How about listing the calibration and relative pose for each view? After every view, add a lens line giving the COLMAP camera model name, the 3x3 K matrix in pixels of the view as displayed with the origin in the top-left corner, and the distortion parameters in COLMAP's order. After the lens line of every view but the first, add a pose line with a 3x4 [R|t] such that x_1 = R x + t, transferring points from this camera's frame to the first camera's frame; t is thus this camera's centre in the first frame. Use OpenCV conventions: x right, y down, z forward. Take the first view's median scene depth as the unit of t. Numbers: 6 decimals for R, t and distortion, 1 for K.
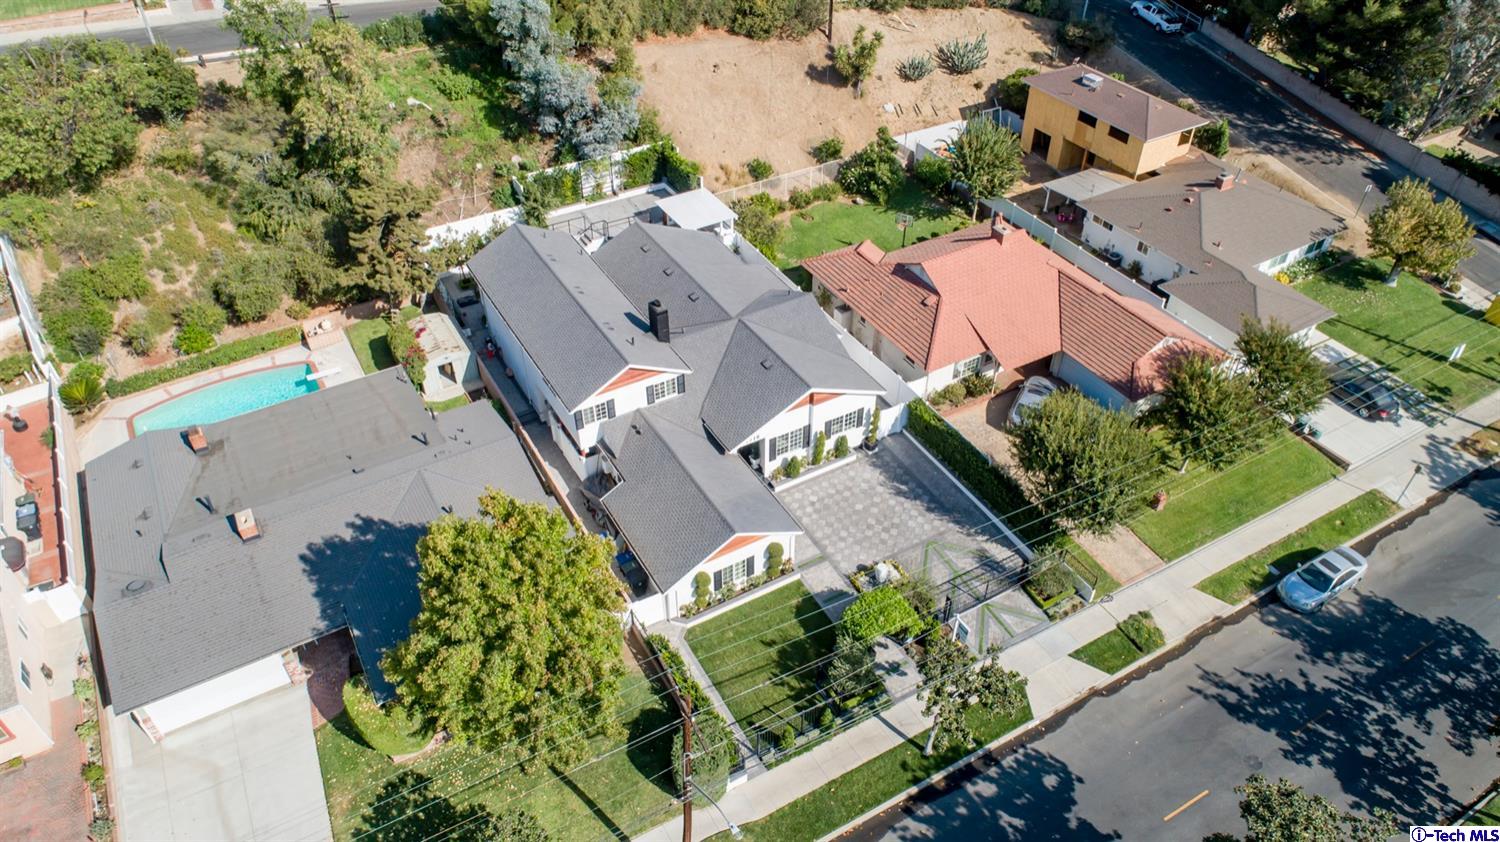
lens RADIAL K [[1004.0, 0, 750.0], [0, 1004.0, 421.0], [0, 0, 1]] dist [-0.016255, 0.005914]
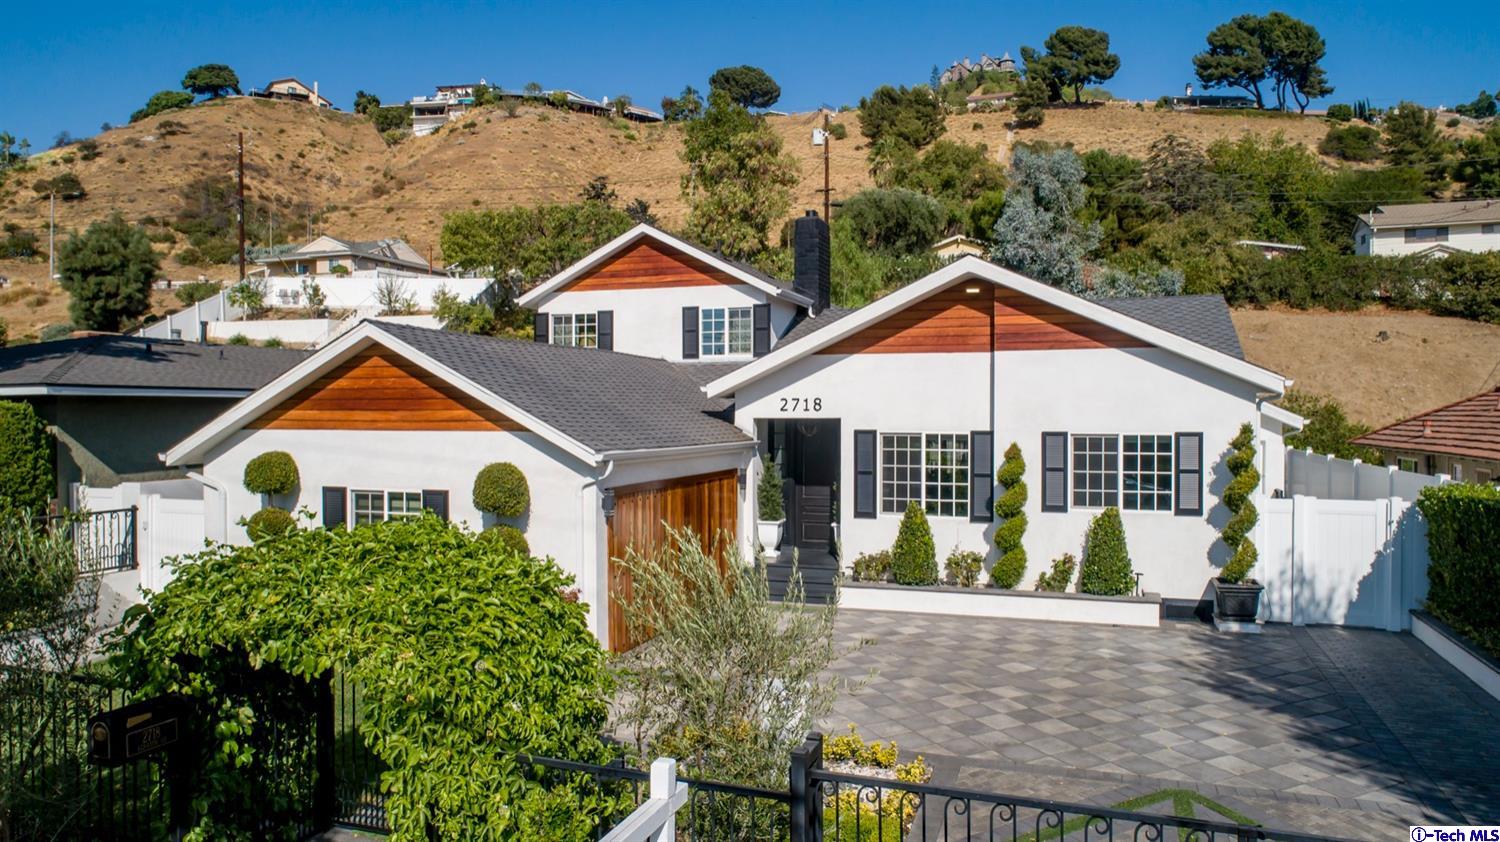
lens RADIAL K [[1004.0, 0, 750.0], [0, 1004.0, 421.0], [0, 0, 1]] dist [-0.016255, 0.005914]
pose [[0.658755, 0.012404, -0.752256, 0.223180], [-0.489350, 0.766534, -0.415887, 0.154751], [0.571471, 0.642084, 0.511028, 0.696500]]
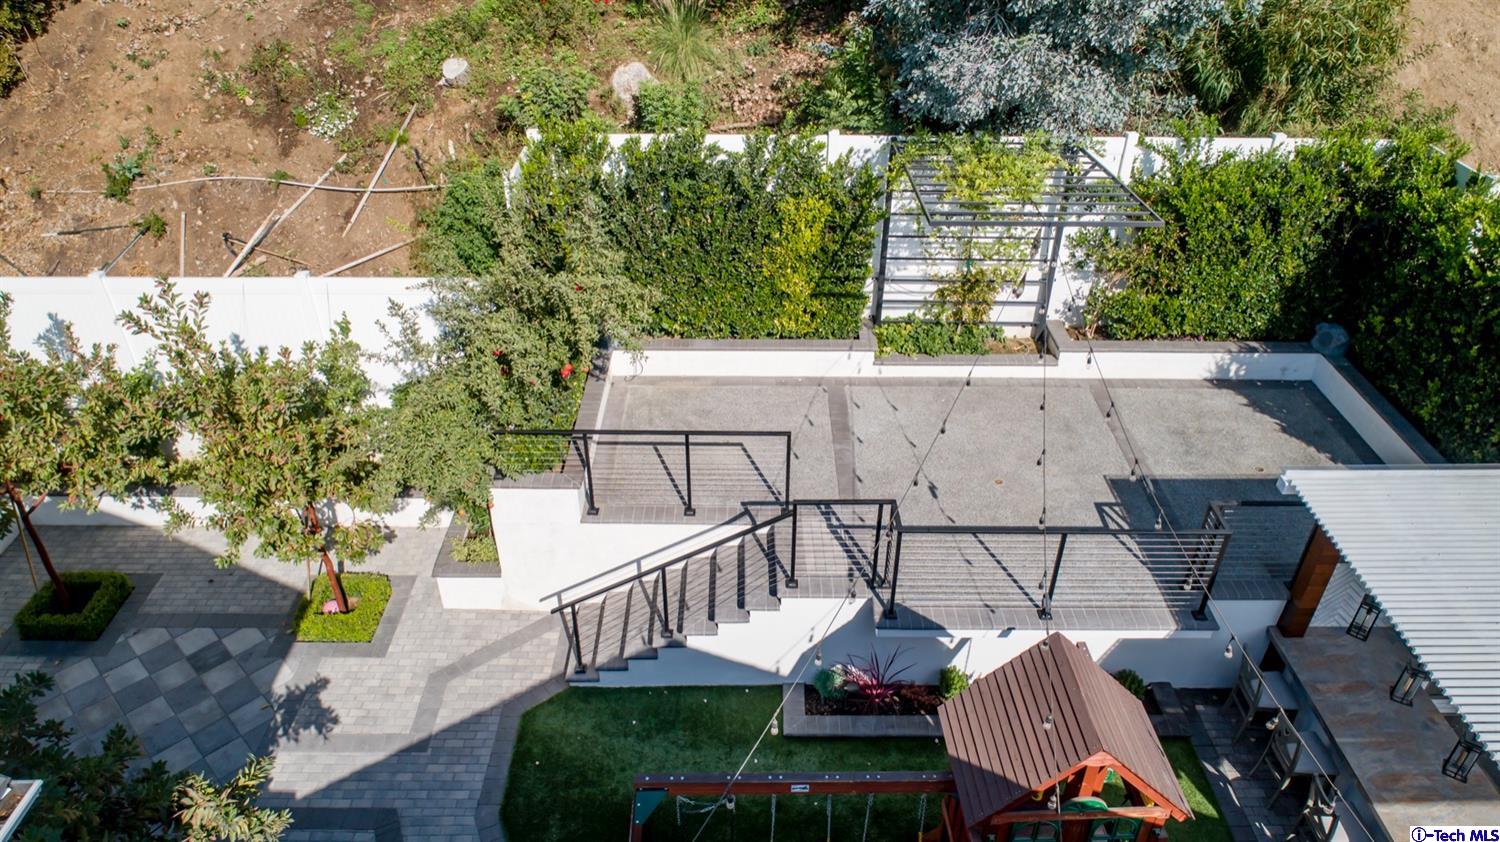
lens RADIAL K [[1004.0, 0, 750.0], [0, 1004.0, 421.0], [0, 0, 1]] dist [-0.016255, 0.005914]
pose [[0.868233, 0.281130, -0.408825, -0.123833], [-0.325372, 0.944680, -0.041389, -0.229918], [0.374572, 0.168956, 0.911674, 0.993188]]
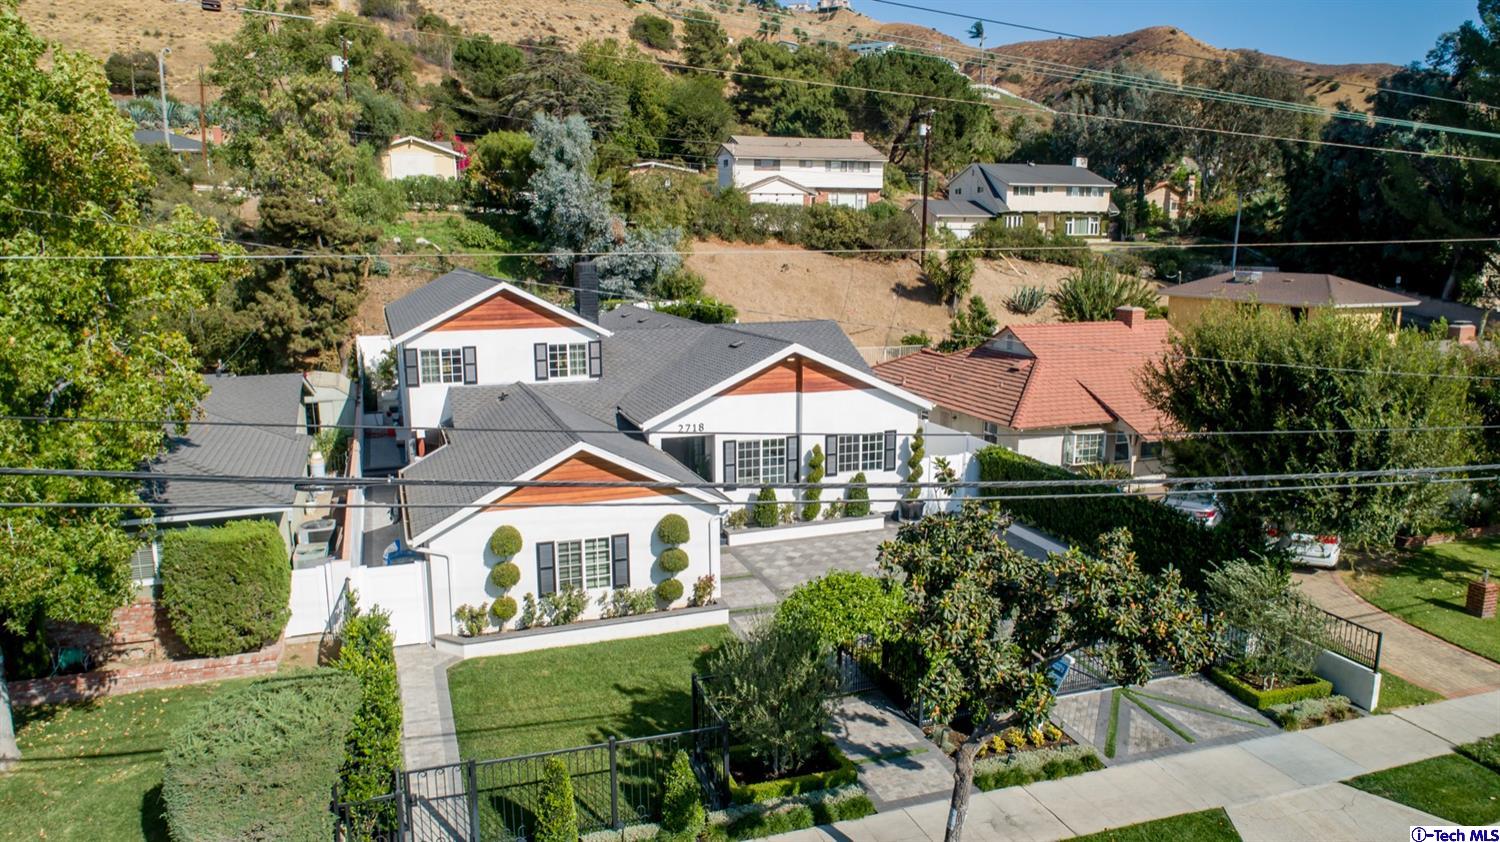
lens RADIAL K [[1004.0, 0, 750.0], [0, 1004.0, 421.0], [0, 0, 1]] dist [-0.016255, 0.005914]
pose [[0.985863, 0.034500, -0.163966, 0.113206], [-0.111374, 0.866029, -0.487431, 0.253560], [0.125183, 0.498801, 0.857628, 0.431248]]
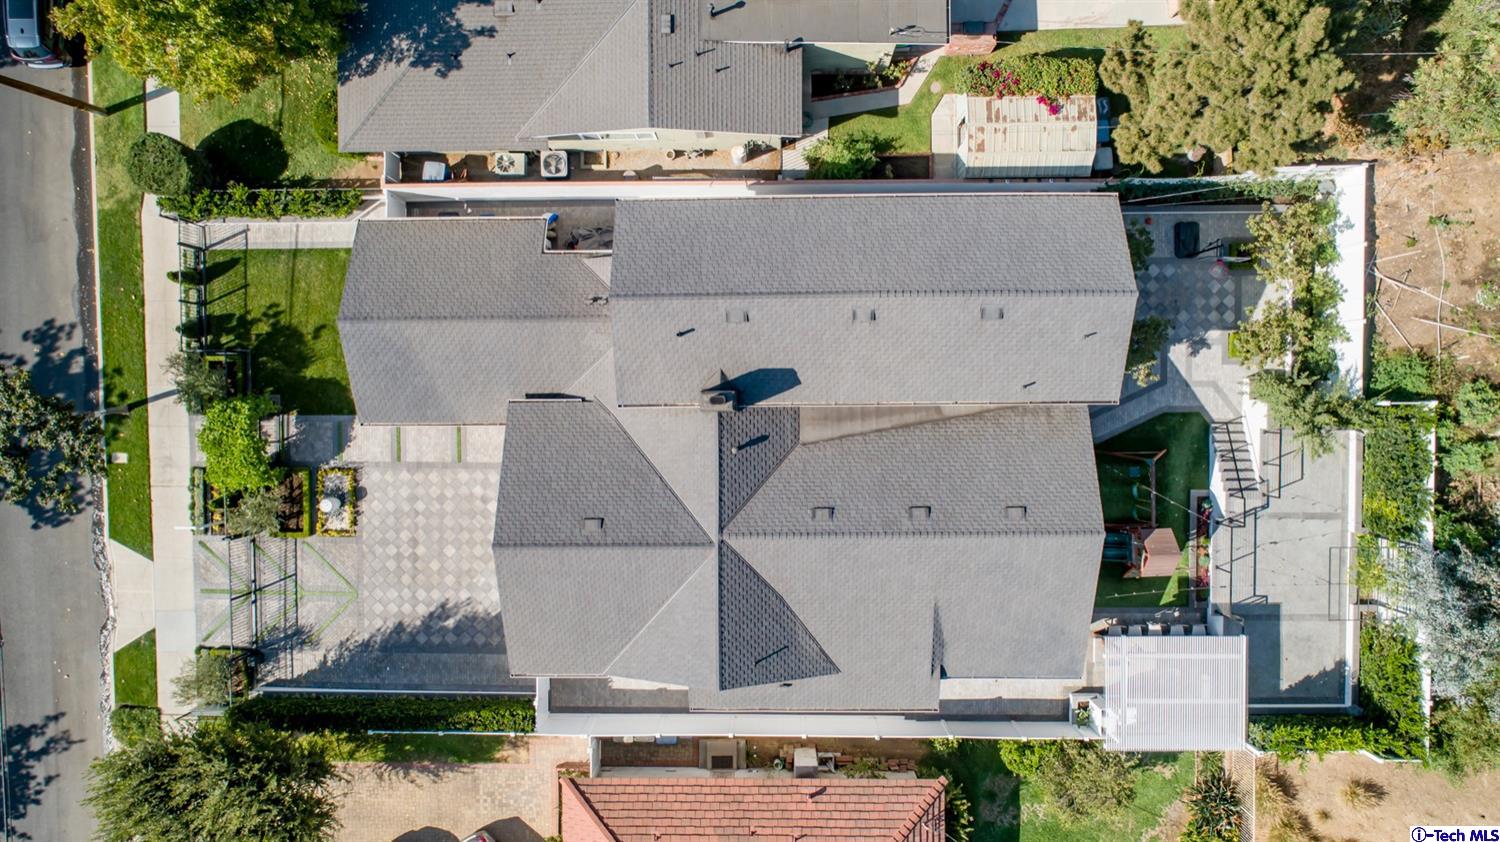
lens RADIAL K [[1004.0, 0, 750.0], [0, 1004.0, 421.0], [0, 0, 1]] dist [-0.016255, 0.005914]
pose [[-0.496309, 0.867542, 0.032365, -0.096976], [-0.539050, -0.337178, 0.771839, -0.508370], [0.680516, 0.365625, 0.634993, 0.565469]]
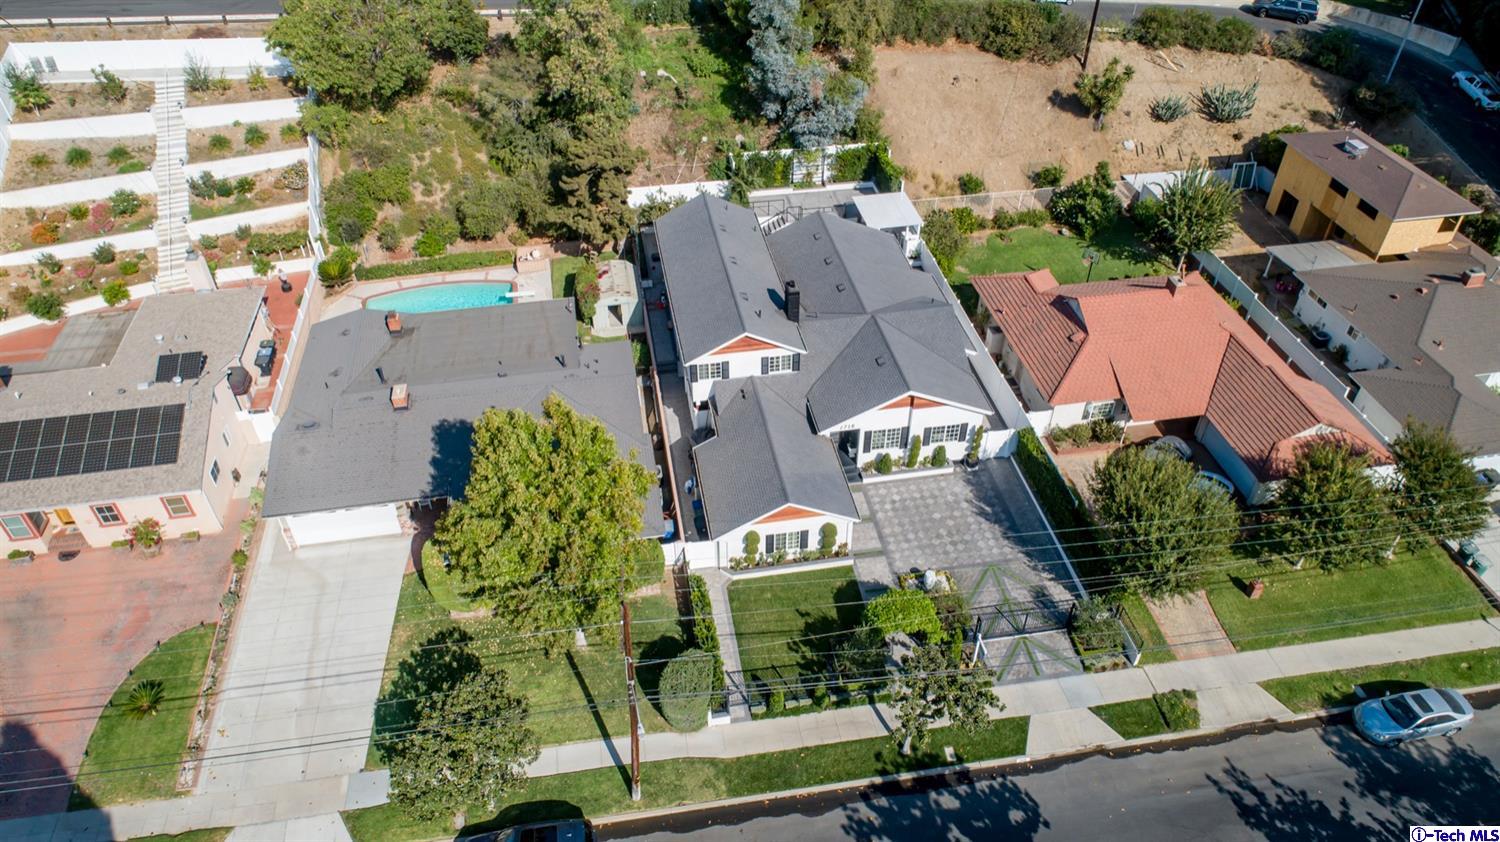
lens RADIAL K [[1004.0, 0, 750.0], [0, 1004.0, 421.0], [0, 0, 1]] dist [-0.016255, 0.005914]
pose [[0.938022, 0.220347, -0.267510, 0.160141], [-0.221664, 0.974785, 0.025662, 0.006505], [0.266420, 0.035226, 0.963213, -0.031424]]
